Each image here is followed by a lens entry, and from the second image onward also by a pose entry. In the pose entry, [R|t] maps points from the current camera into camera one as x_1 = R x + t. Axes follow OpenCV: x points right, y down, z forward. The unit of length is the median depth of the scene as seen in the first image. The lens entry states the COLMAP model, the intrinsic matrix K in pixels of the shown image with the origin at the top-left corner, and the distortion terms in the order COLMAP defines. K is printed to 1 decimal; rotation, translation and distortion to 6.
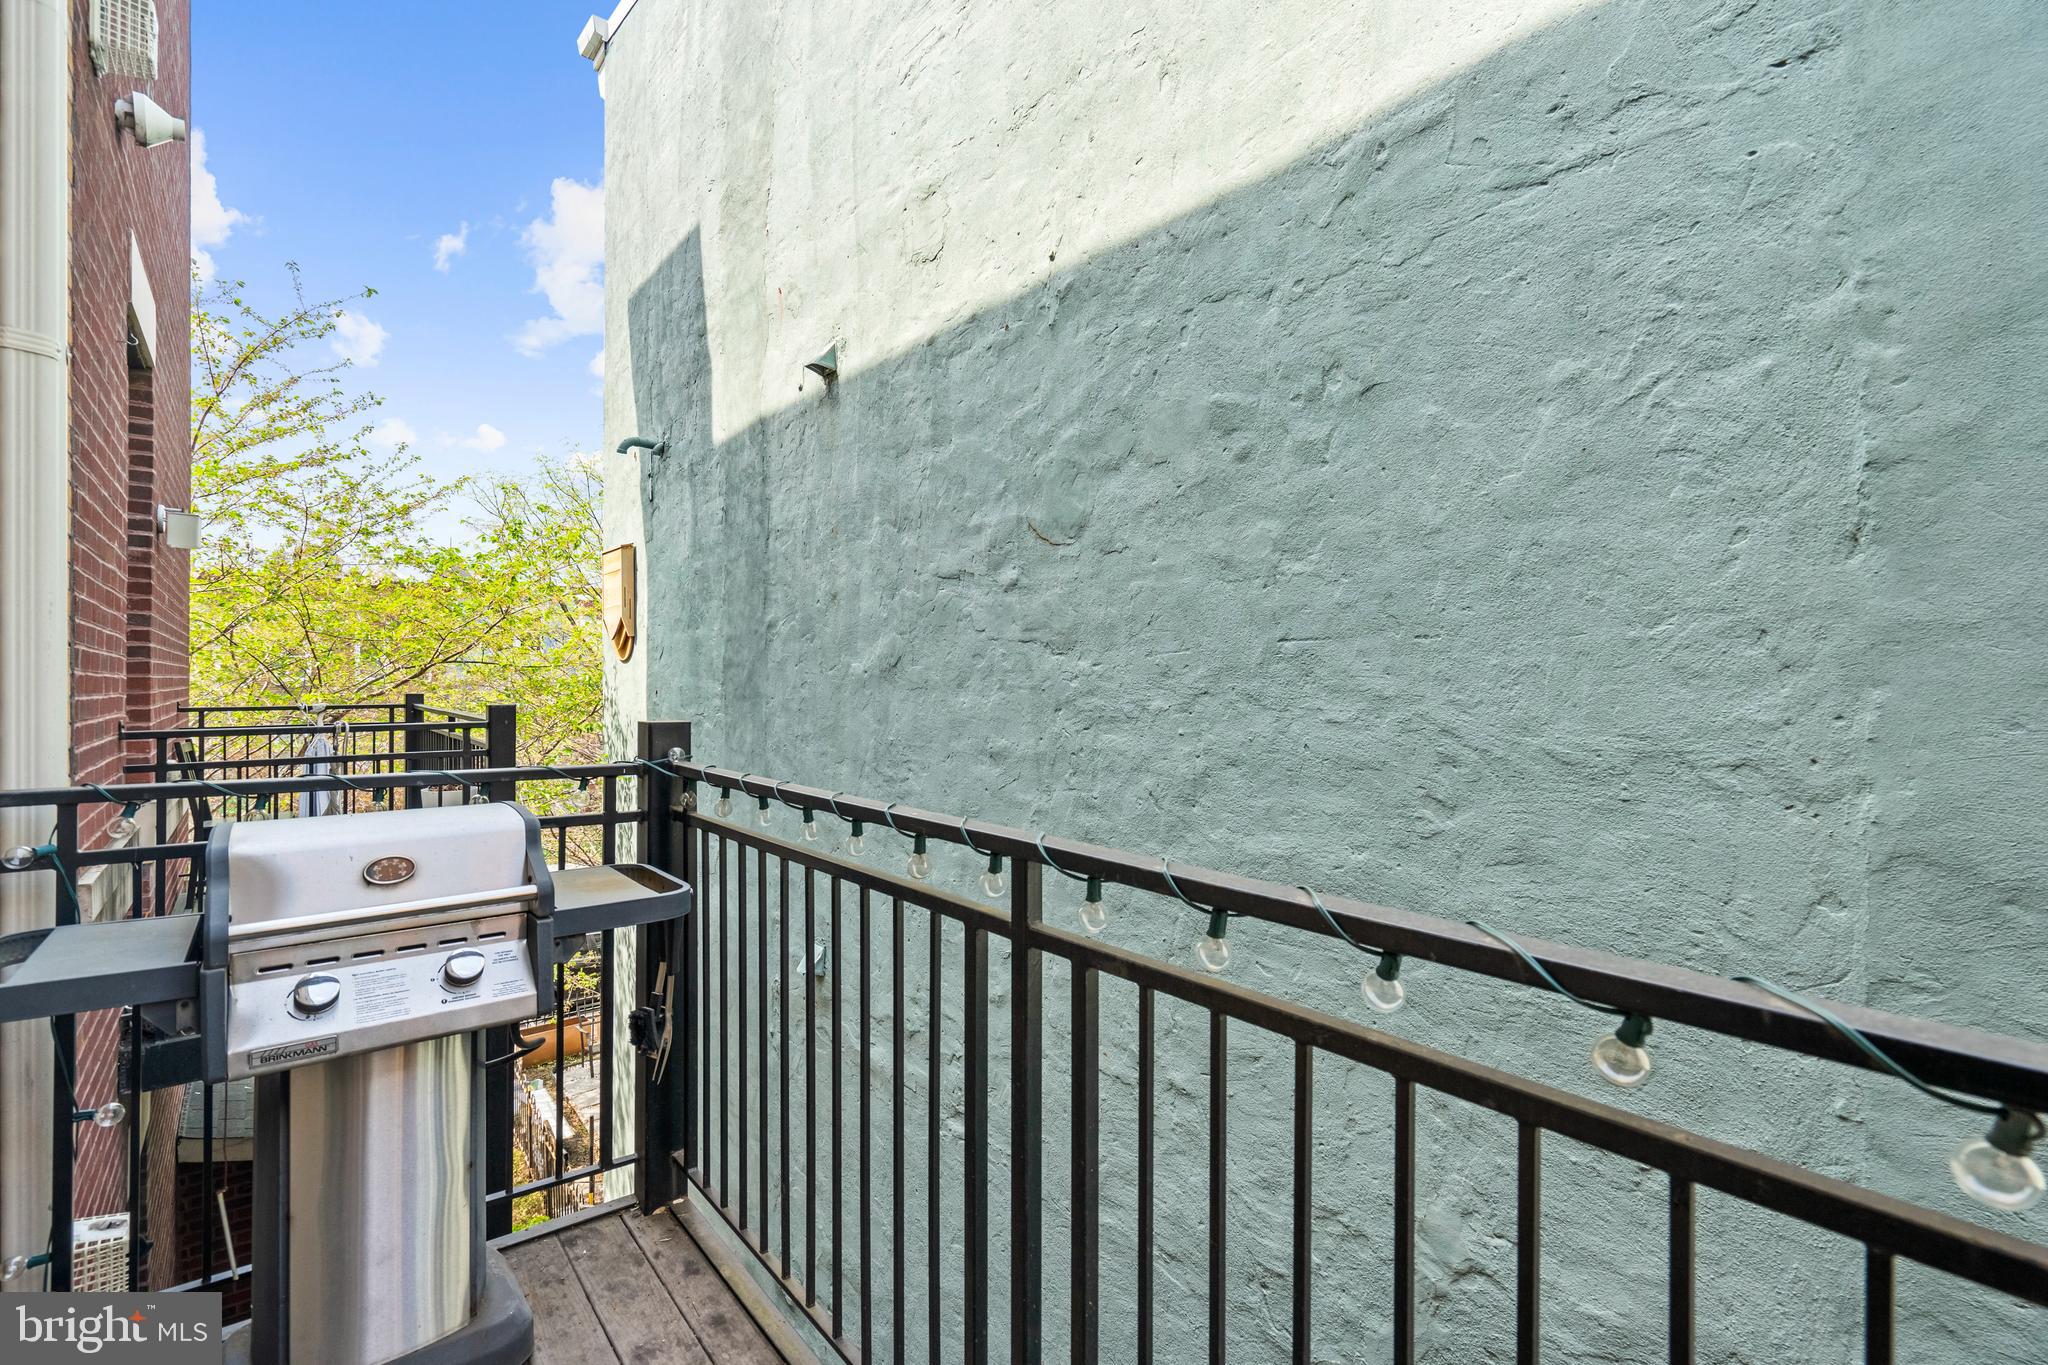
lens RADIAL K [[927.7, 0, 1026.9], [0, 927.7, 678.7], [0, 0, 1]] dist [-0.009500, 0.000773]
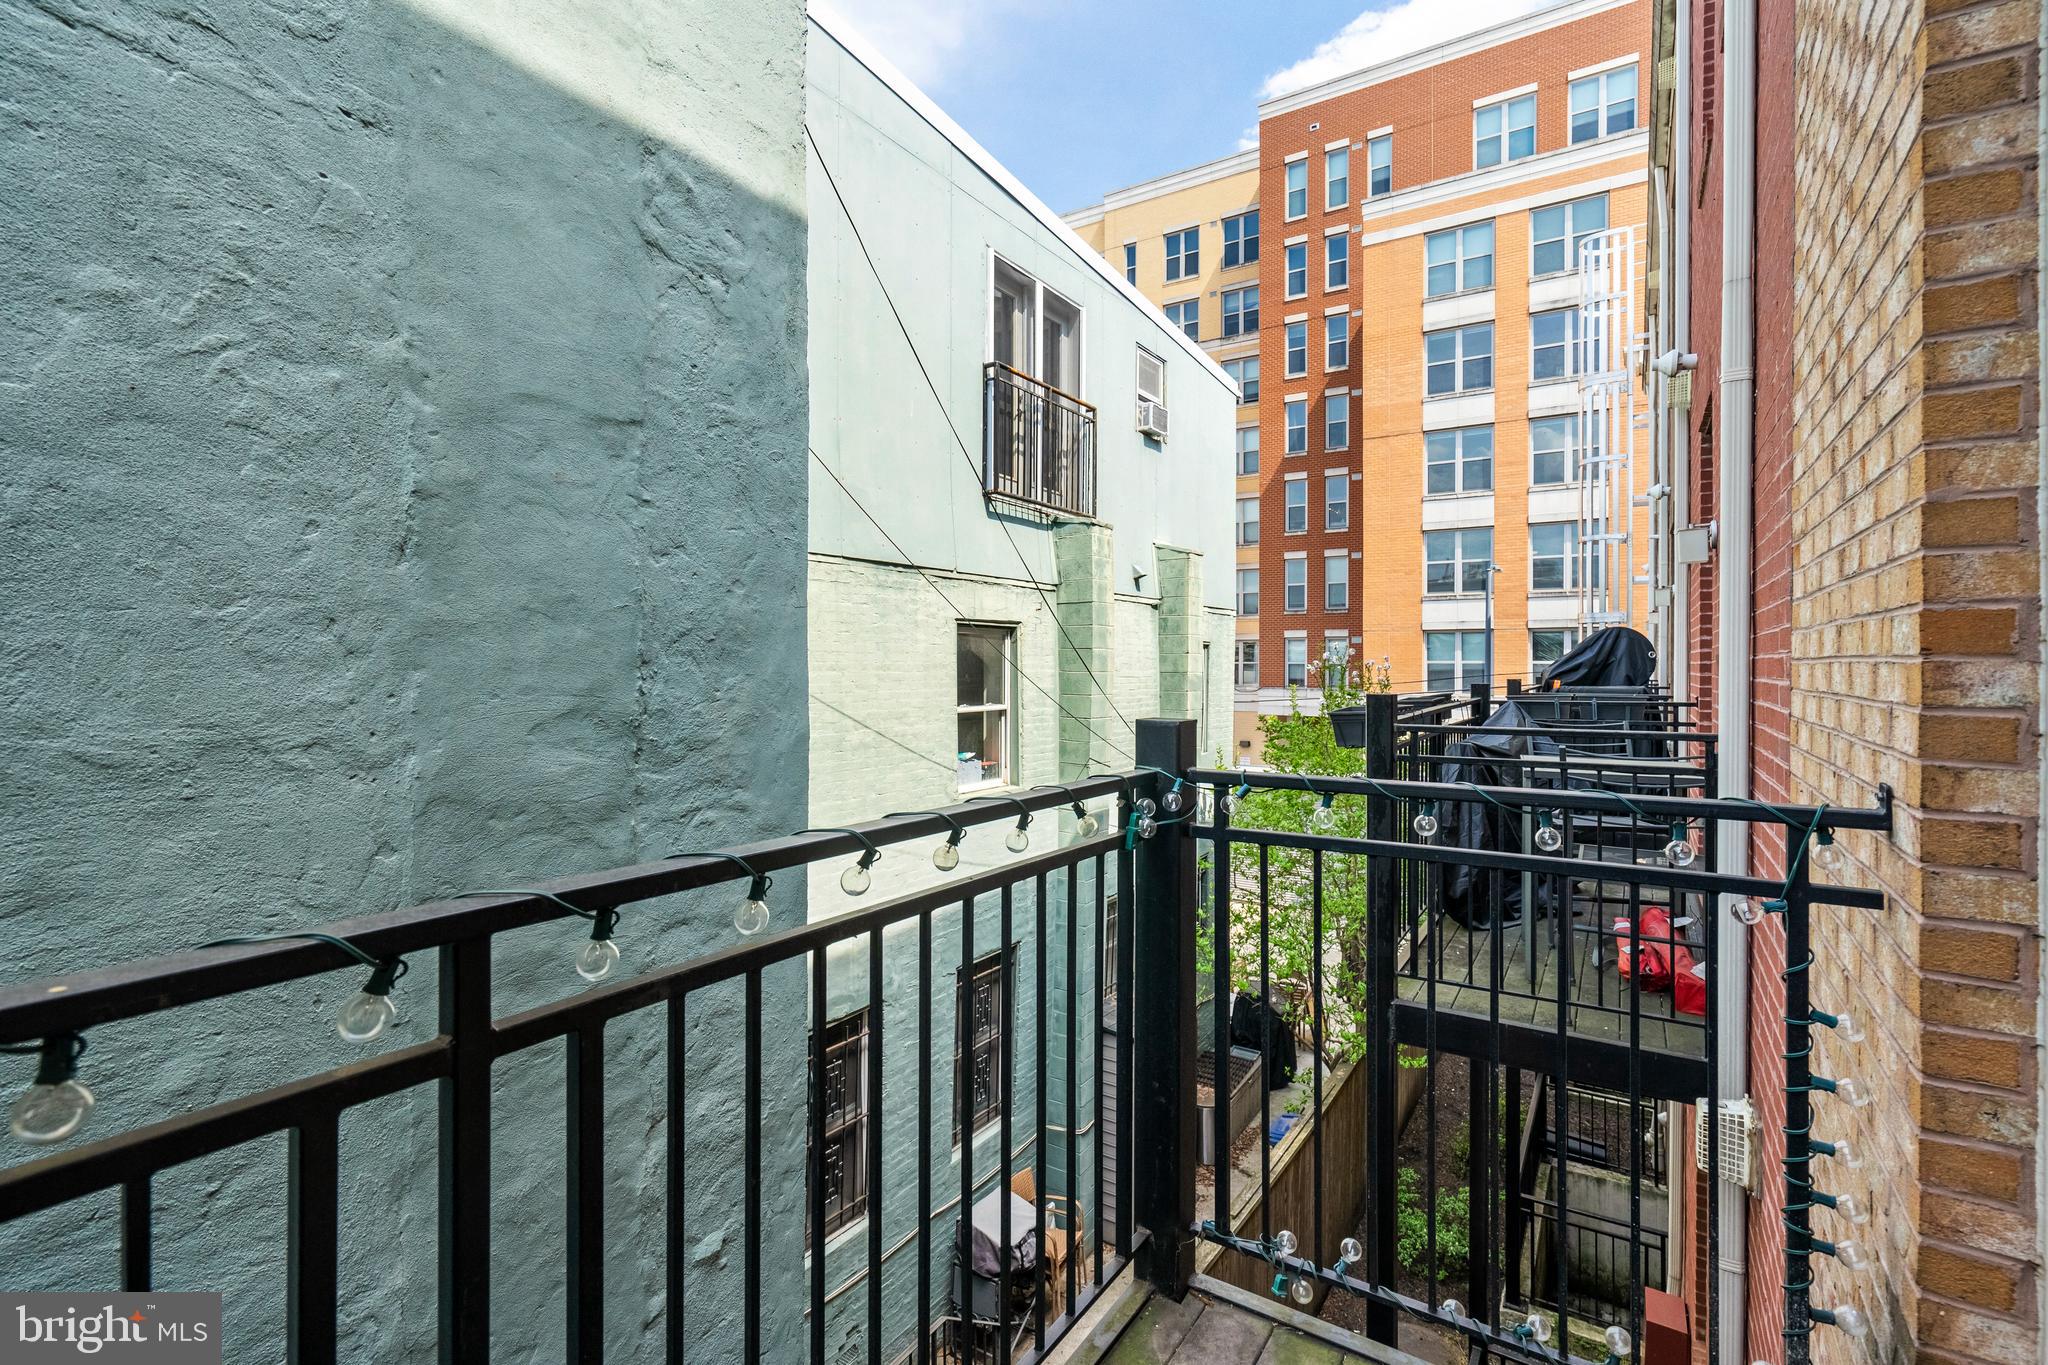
lens RADIAL K [[927.7, 0, 1022.1], [0, 927.7, 670.7], [0, 0, 1]] dist [-0.009500, 0.000773]
pose [[-0.307117, -0.004851, 0.951659, -0.495846], [-0.001279, 0.999988, 0.004685, 0.002820], [-0.951671, 0.000222, -0.307120, 0.556324]]
